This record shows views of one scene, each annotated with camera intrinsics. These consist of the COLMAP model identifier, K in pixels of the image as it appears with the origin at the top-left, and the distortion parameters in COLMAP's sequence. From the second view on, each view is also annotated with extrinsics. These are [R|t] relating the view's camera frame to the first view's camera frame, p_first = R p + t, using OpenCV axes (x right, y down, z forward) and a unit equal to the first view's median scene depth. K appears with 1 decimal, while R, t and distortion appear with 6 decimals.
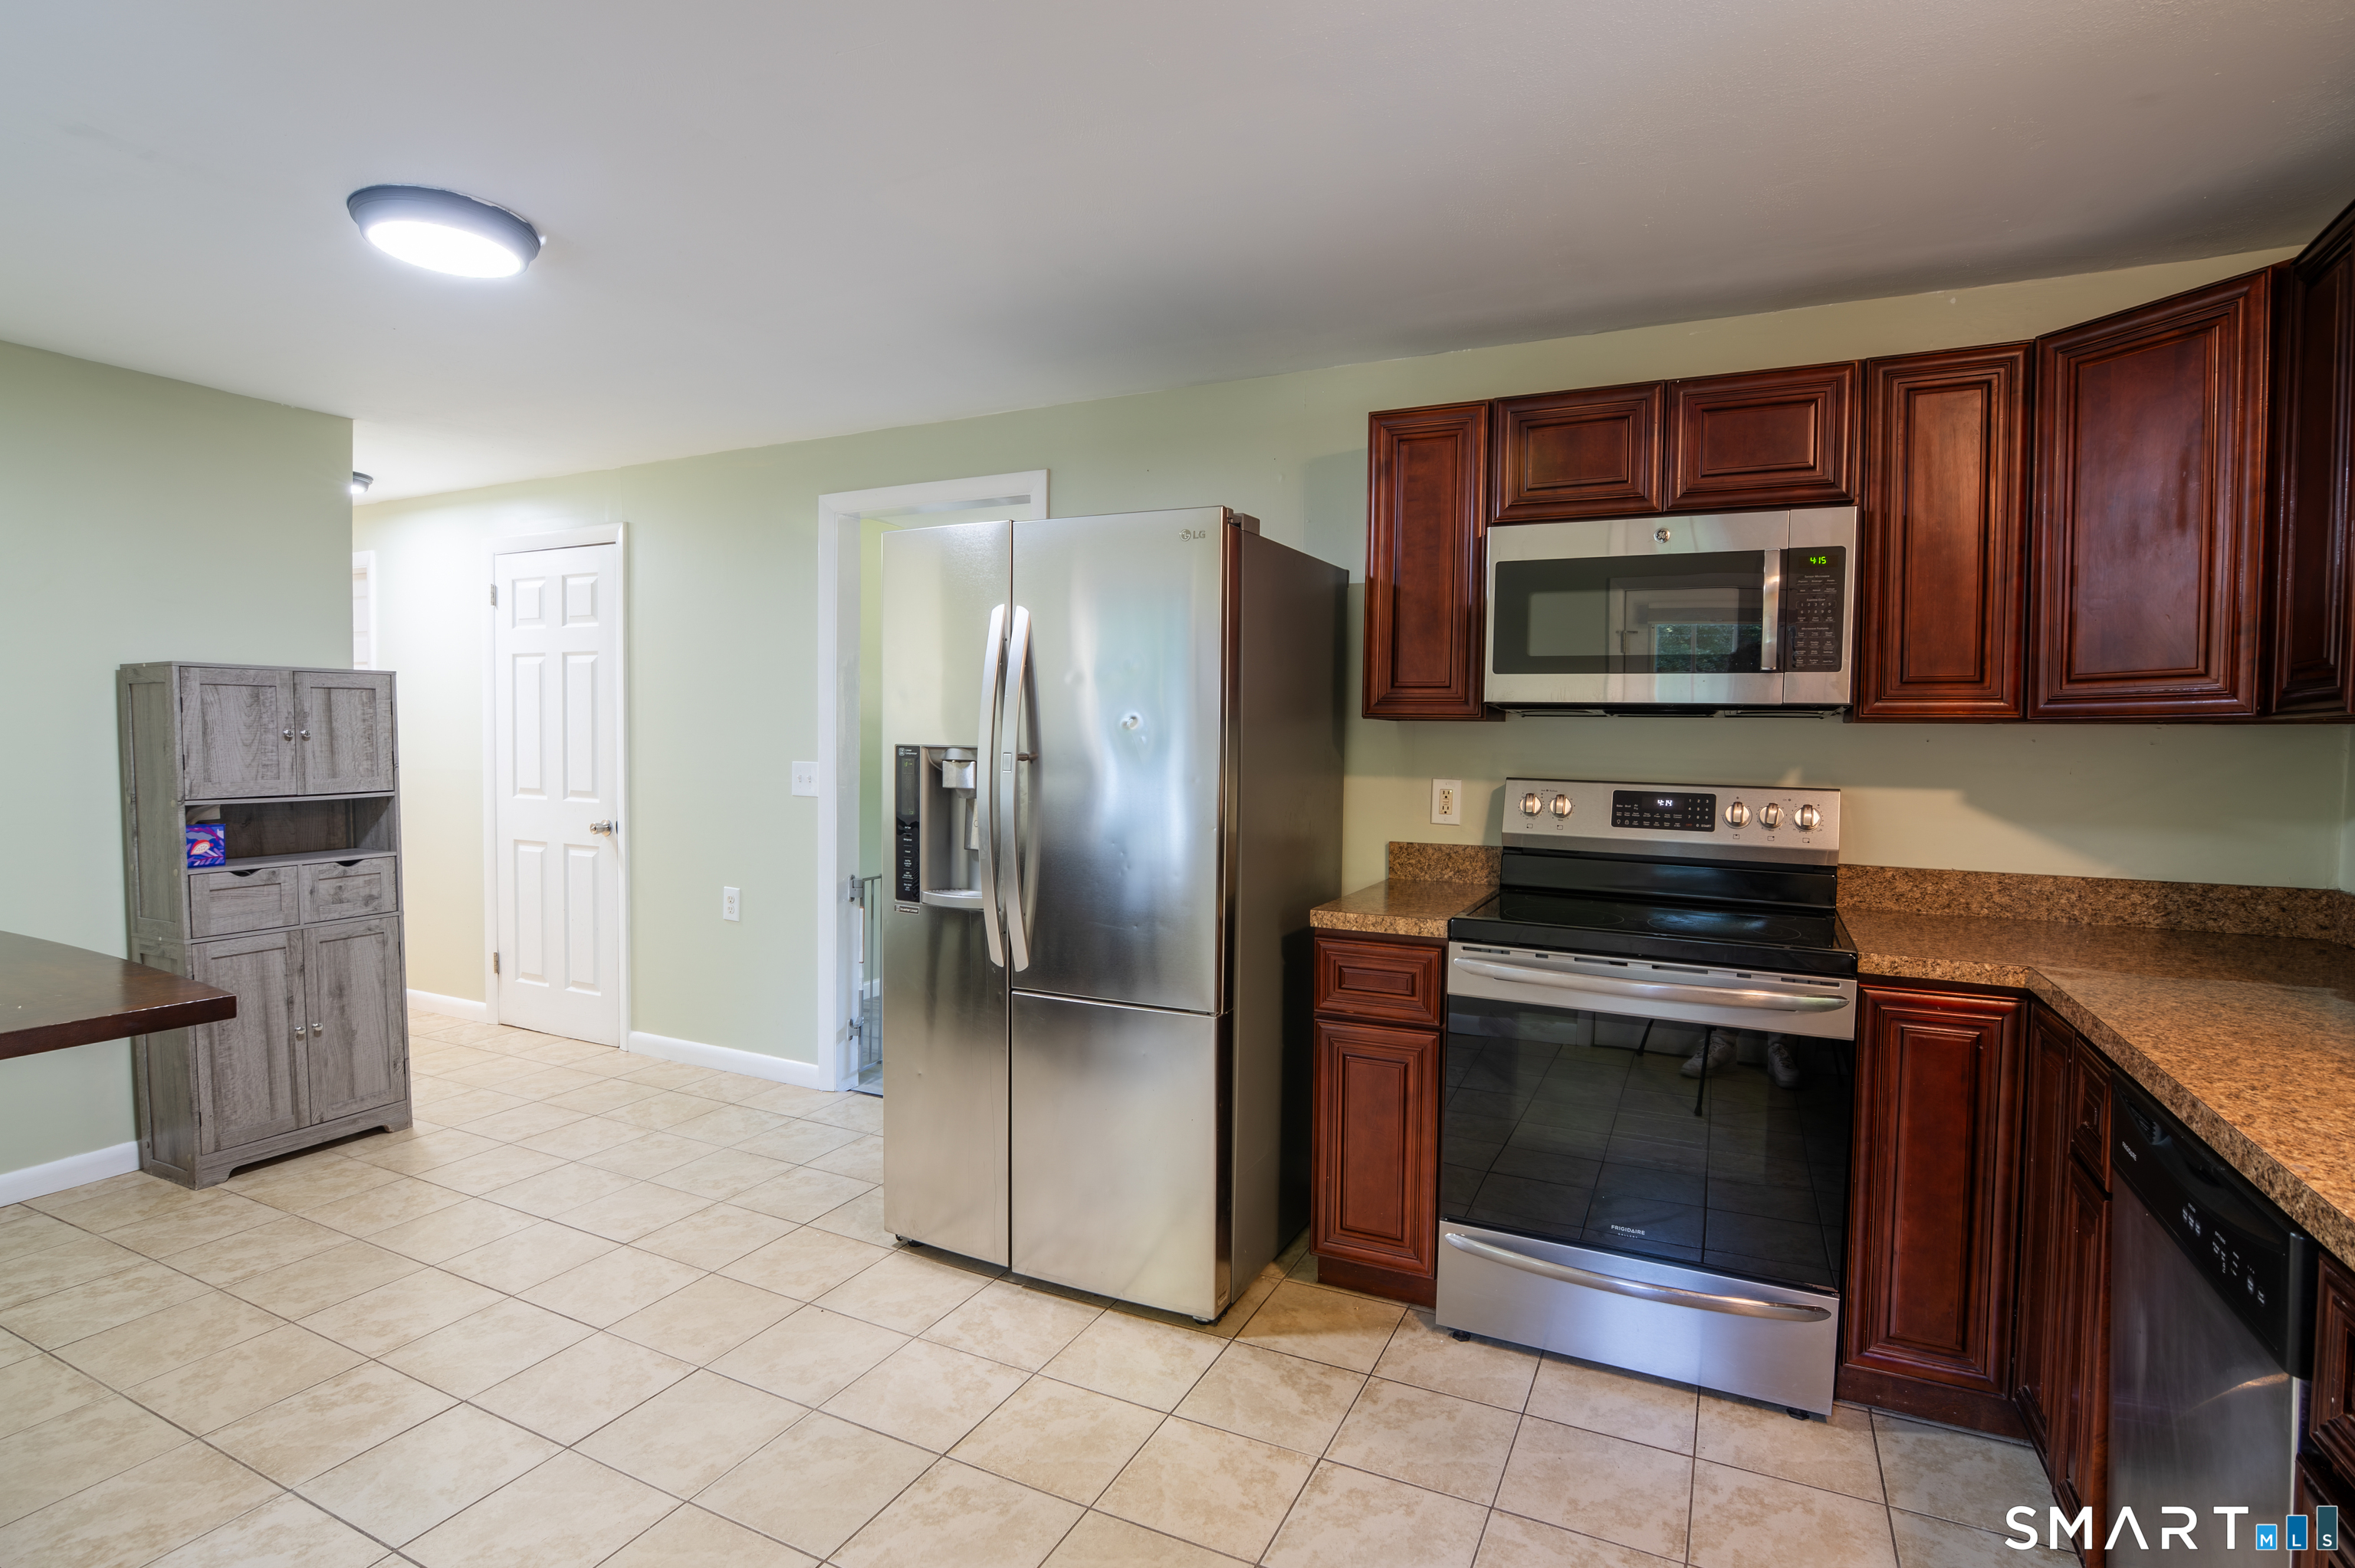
lens RADIAL K [[1174.9, 0, 1174.1], [0, 1174.9, 788.0], [0, 0, 1]] dist [-0.014562, 0.000654]
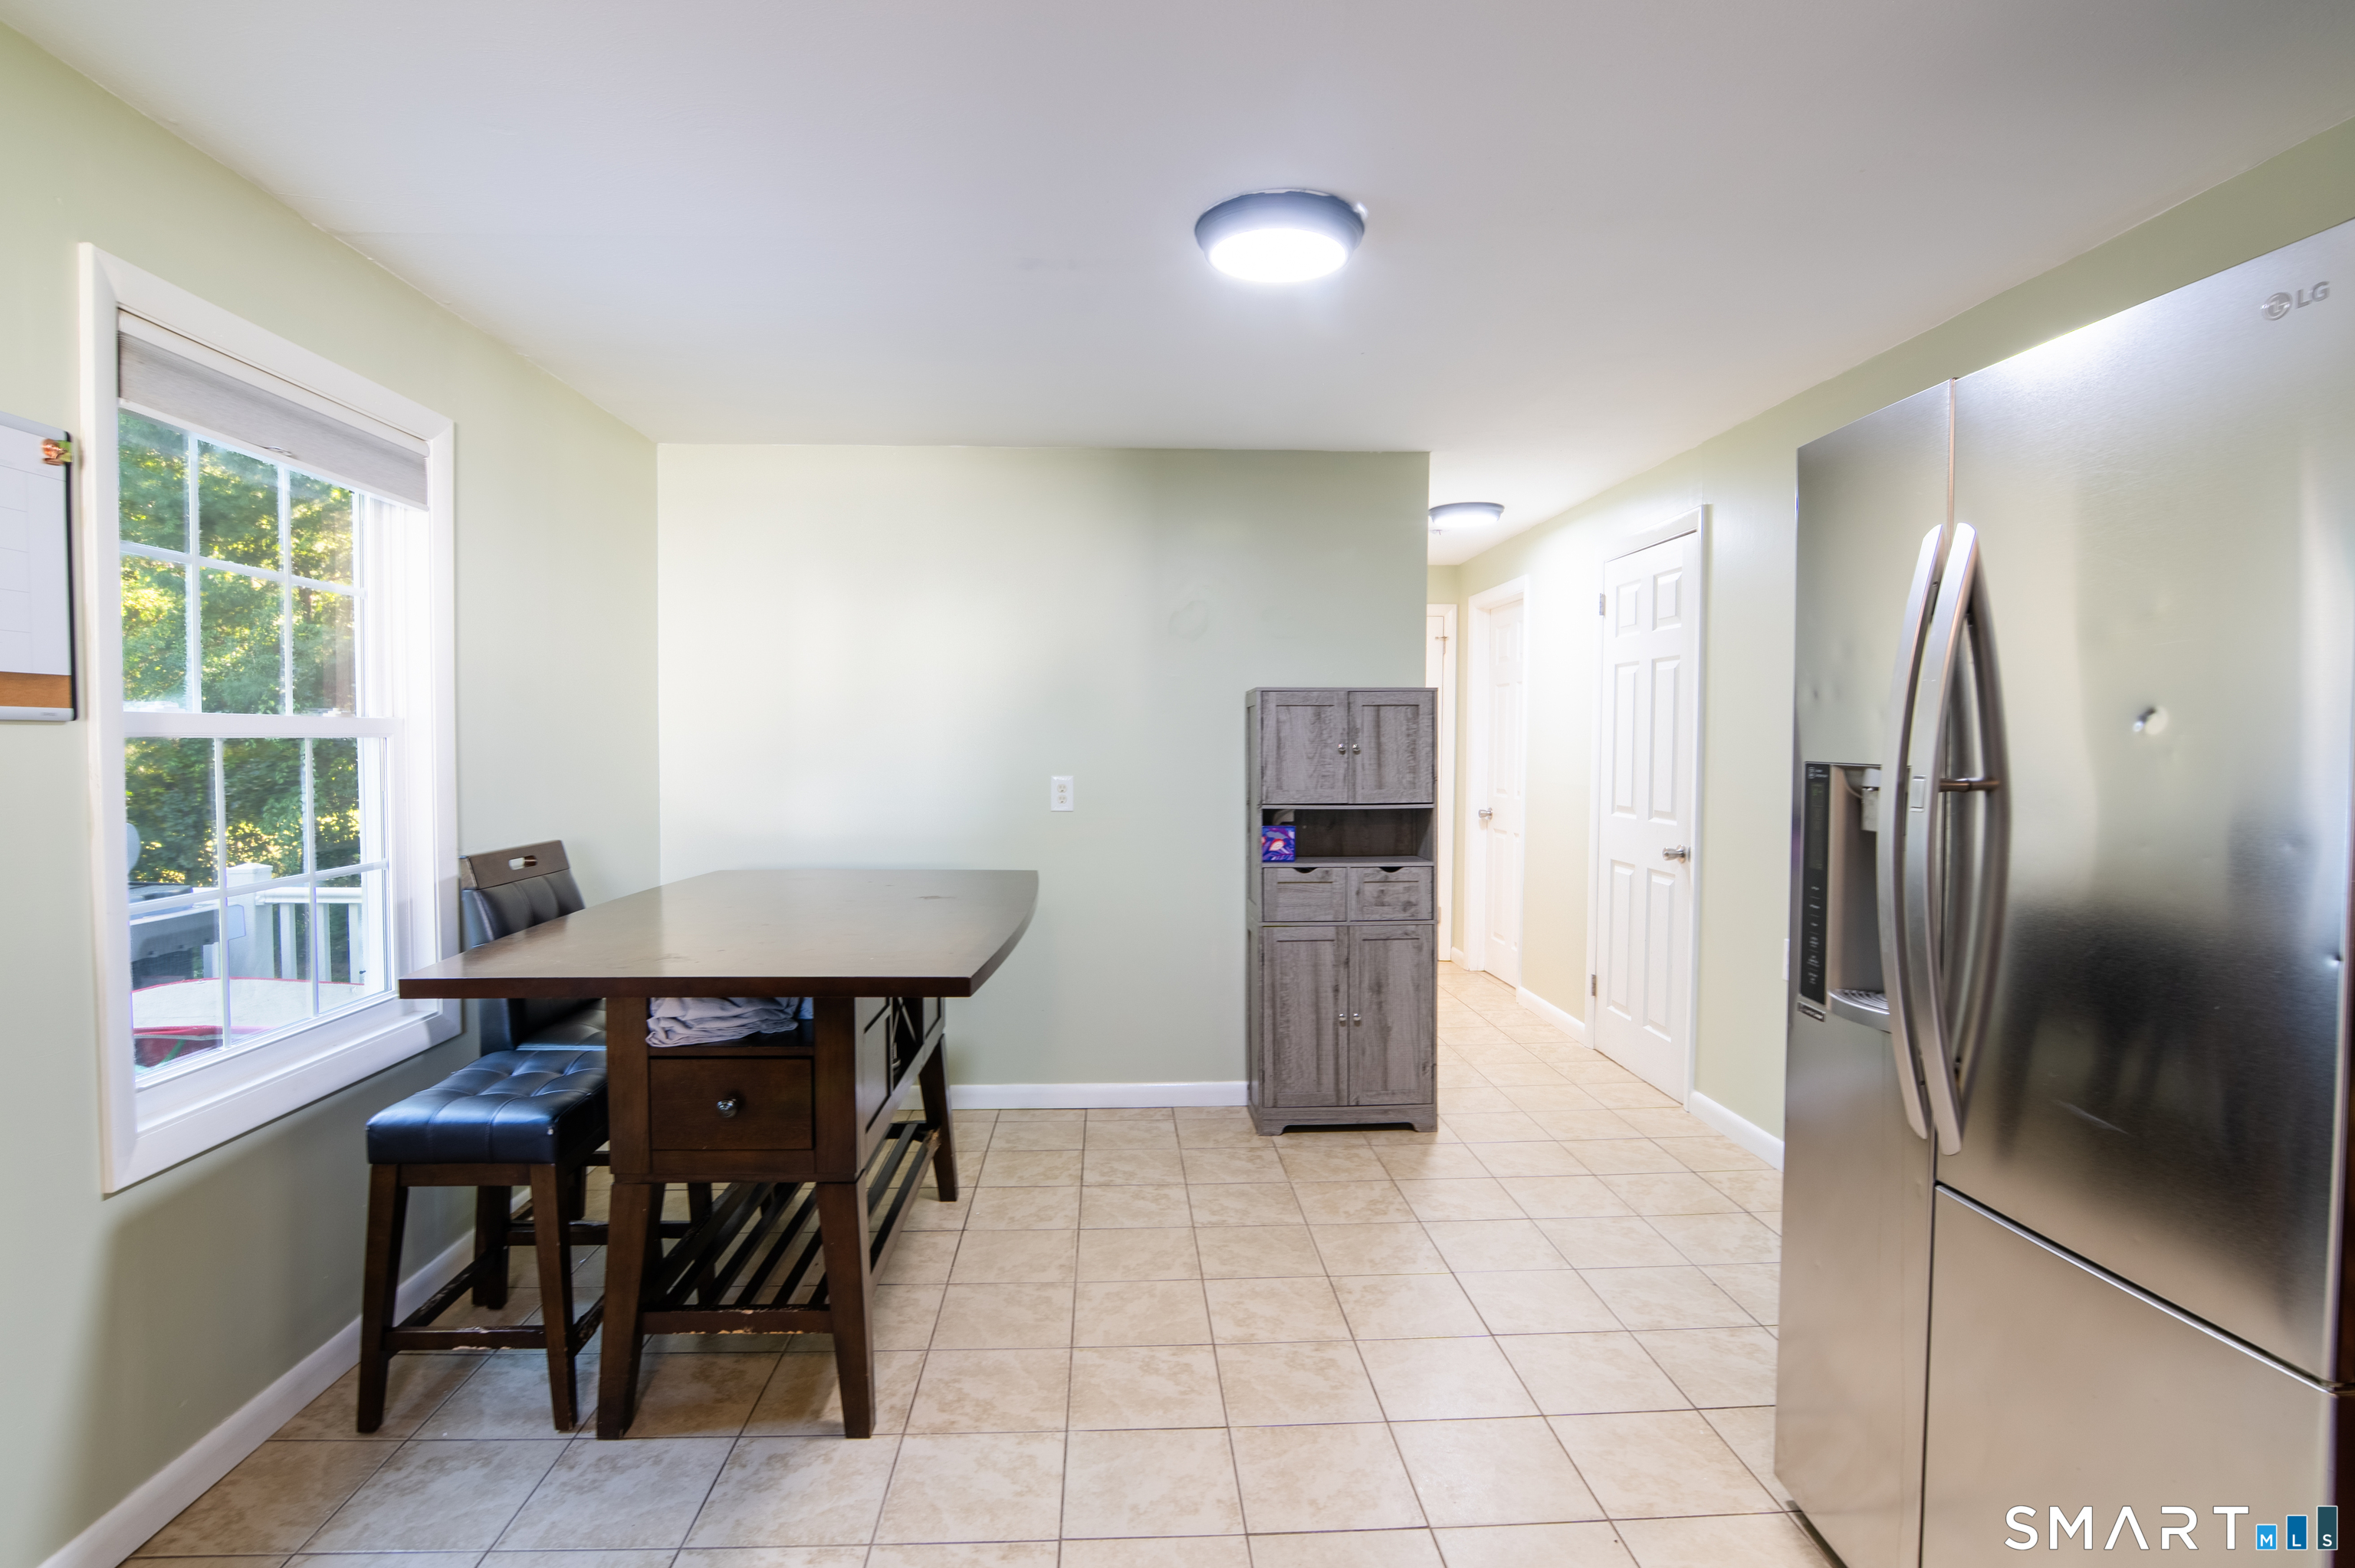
lens RADIAL K [[1190.4, 0, 1177.5], [0, 1190.4, 784.0], [0, 0, 1]] dist [-0.034875, 0.010530]
pose [[0.481948, 0.023648, -0.875881, 0.155369], [-0.038960, 0.999225, 0.005540, -0.012551], [0.875333, 0.031454, 0.482496, 0.319756]]
